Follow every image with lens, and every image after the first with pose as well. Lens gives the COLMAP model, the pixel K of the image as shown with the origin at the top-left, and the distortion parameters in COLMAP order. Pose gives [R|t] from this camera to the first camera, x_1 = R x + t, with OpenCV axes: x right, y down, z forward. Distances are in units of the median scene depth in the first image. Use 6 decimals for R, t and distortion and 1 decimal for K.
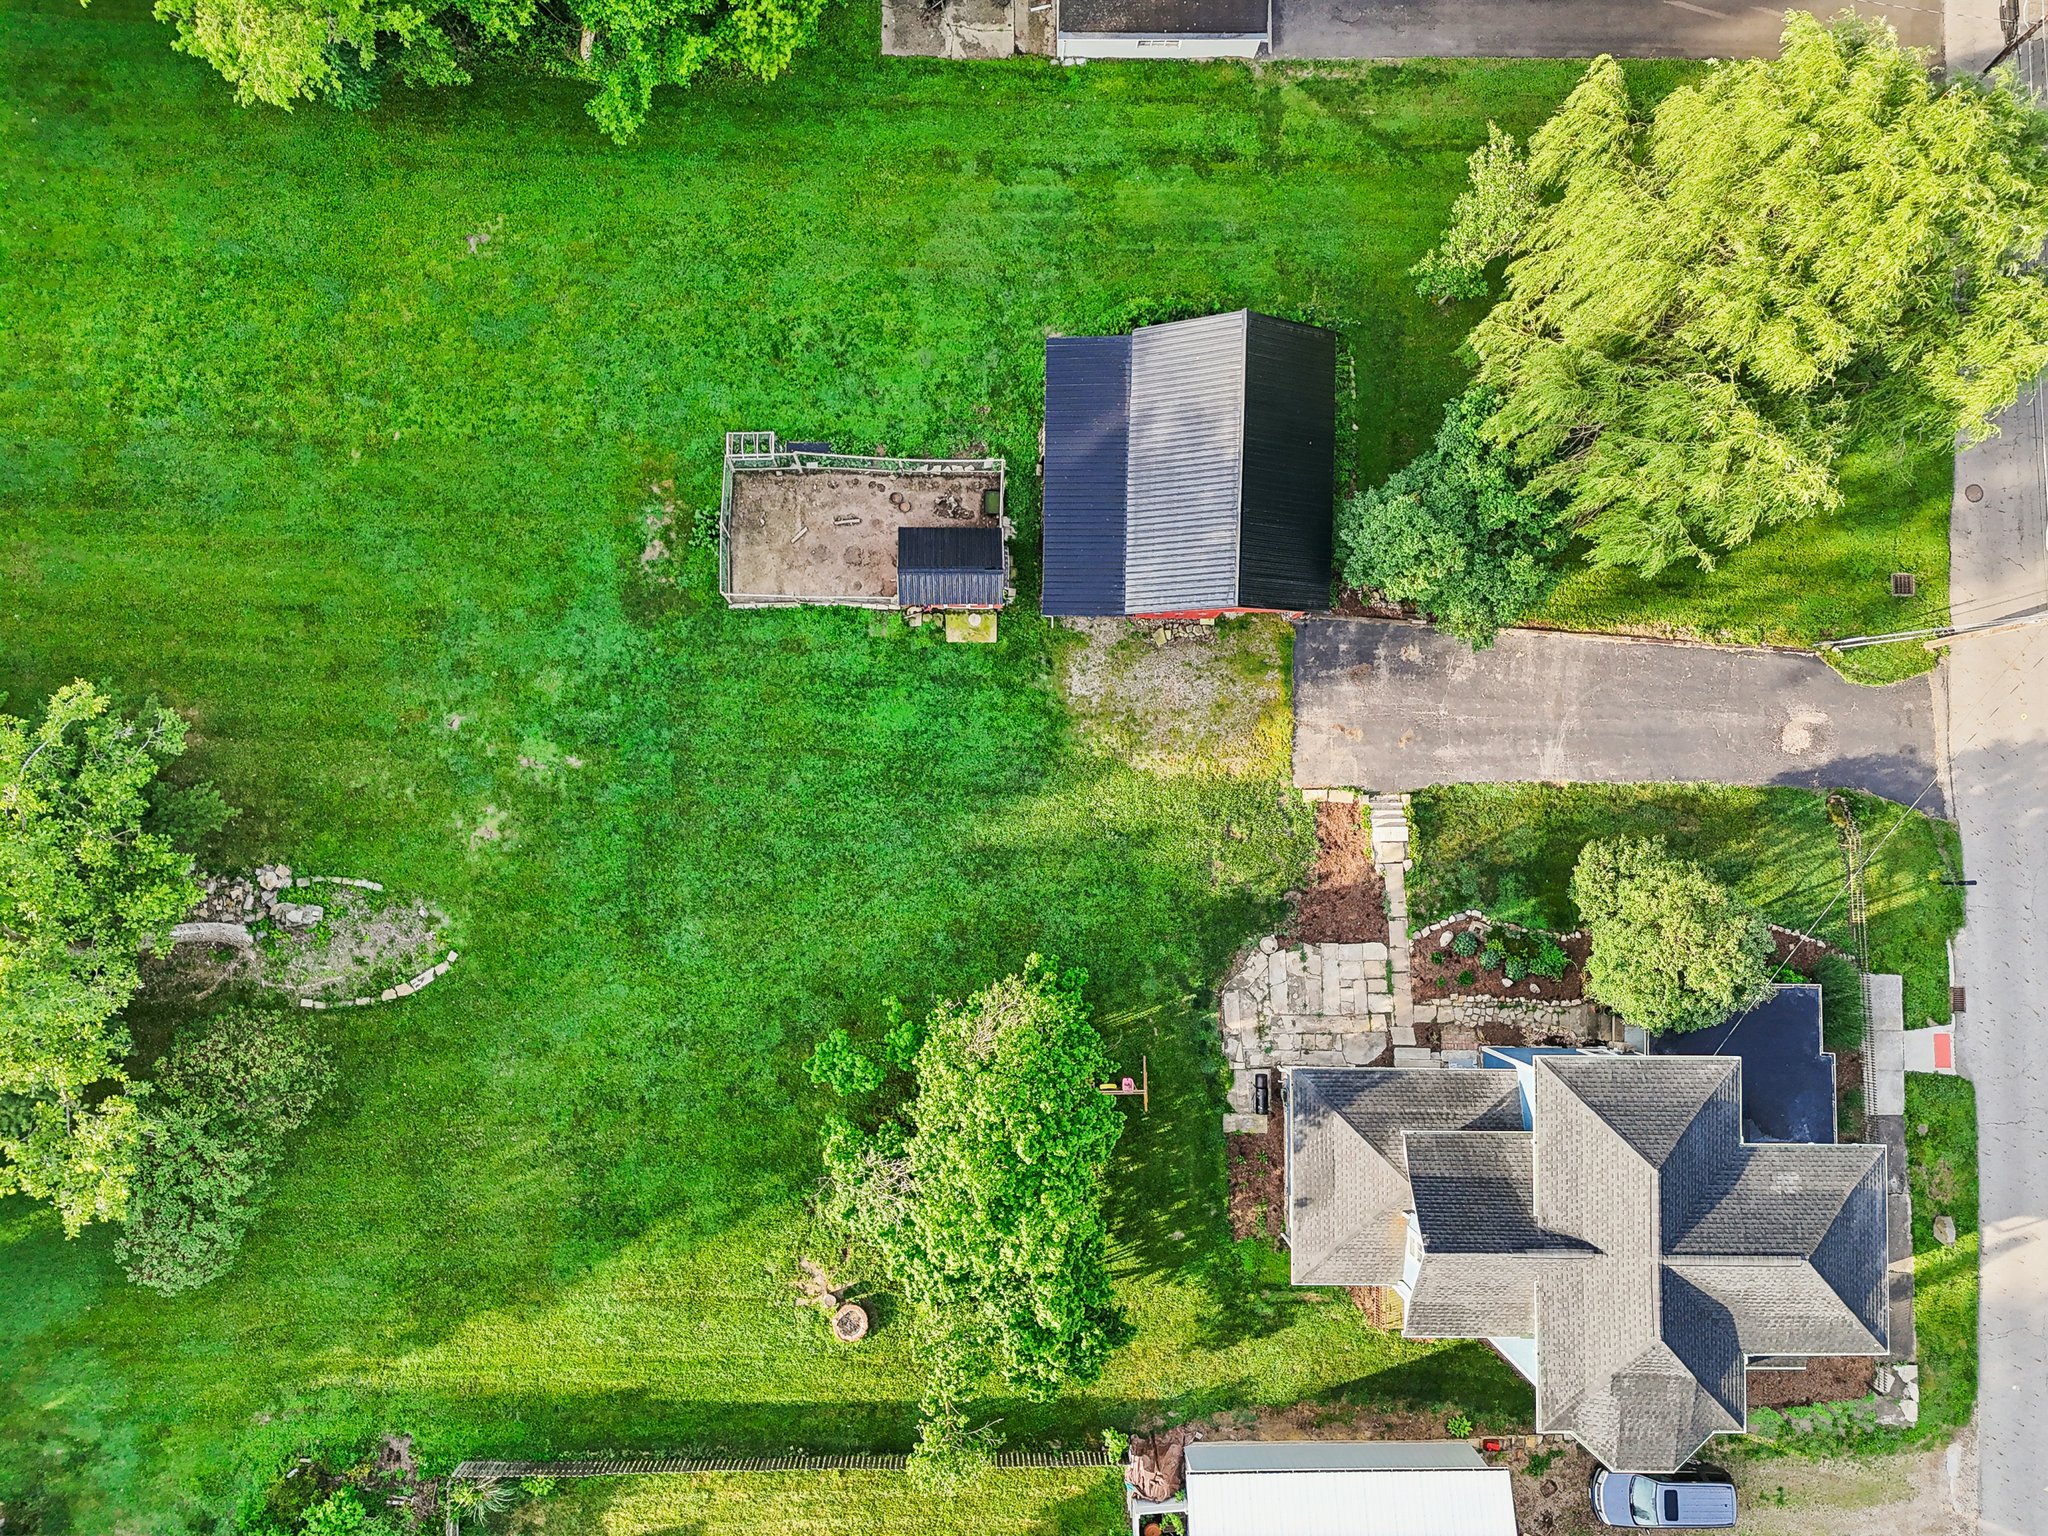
lens RADIAL K [[1498.2, 0, 1024.0], [0, 1498.2, 768.0], [0, 0, 1]] dist [0.056400, -0.058290]
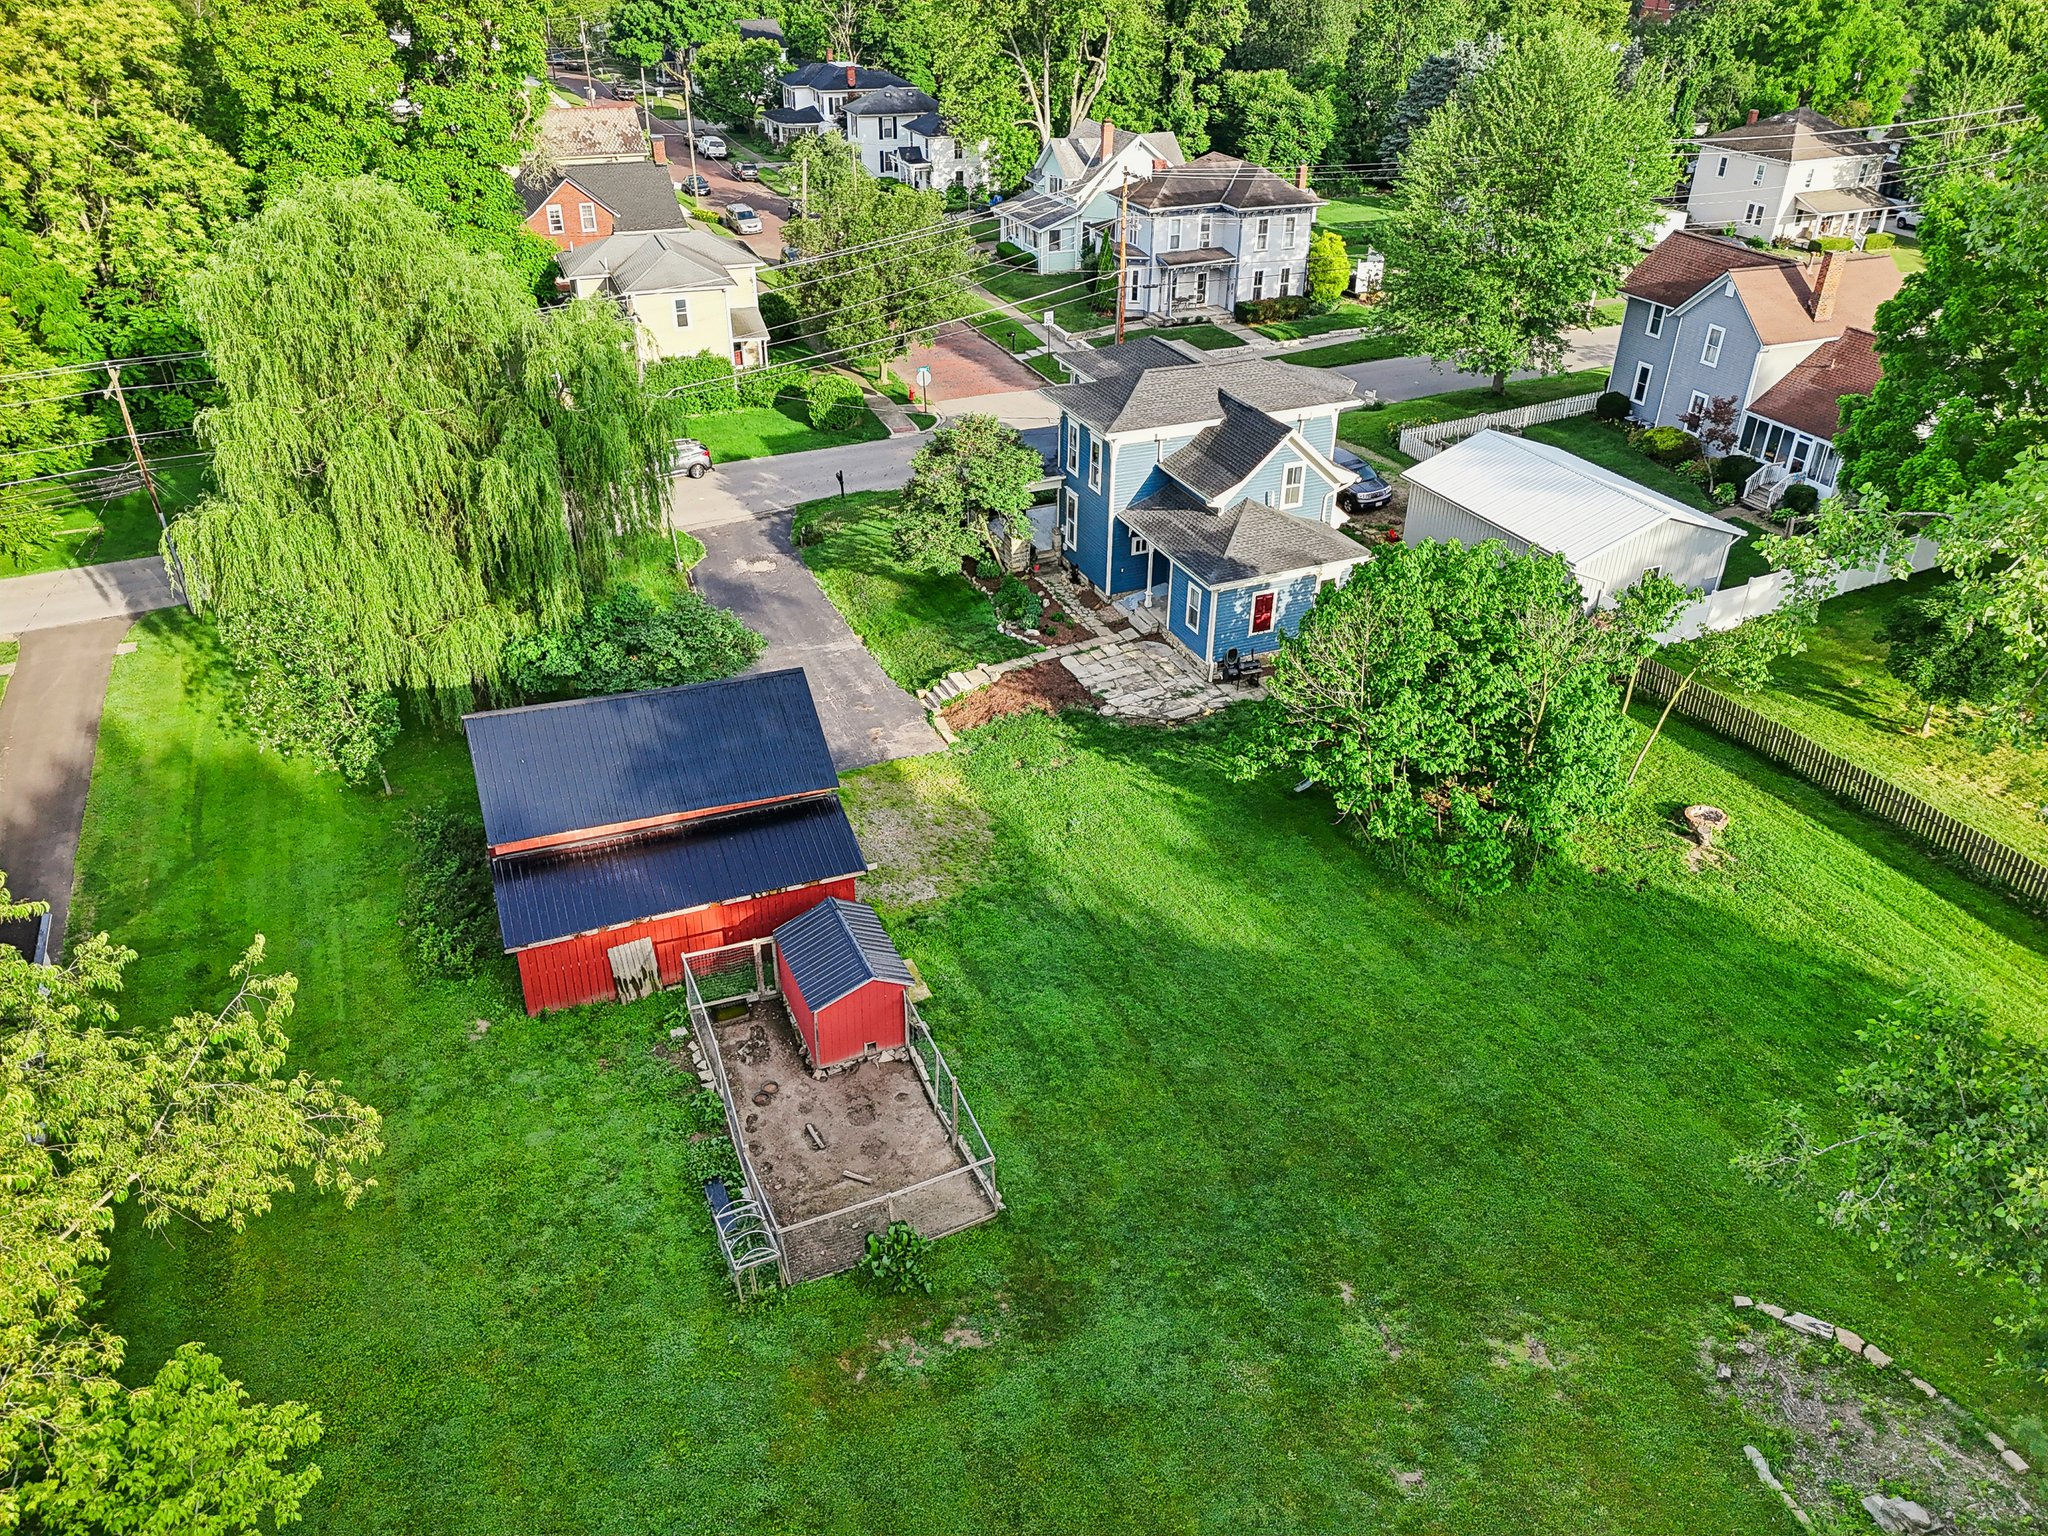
lens RADIAL K [[1498.2, 0, 1024.0], [0, 1498.2, 768.0], [0, 0, 1]] dist [0.056400, -0.058290]
pose [[-0.394891, -0.495016, 0.773964, -0.606414], [0.917200, -0.163847, 0.363179, -0.302606], [-0.052968, 0.853296, 0.518730, 0.520889]]
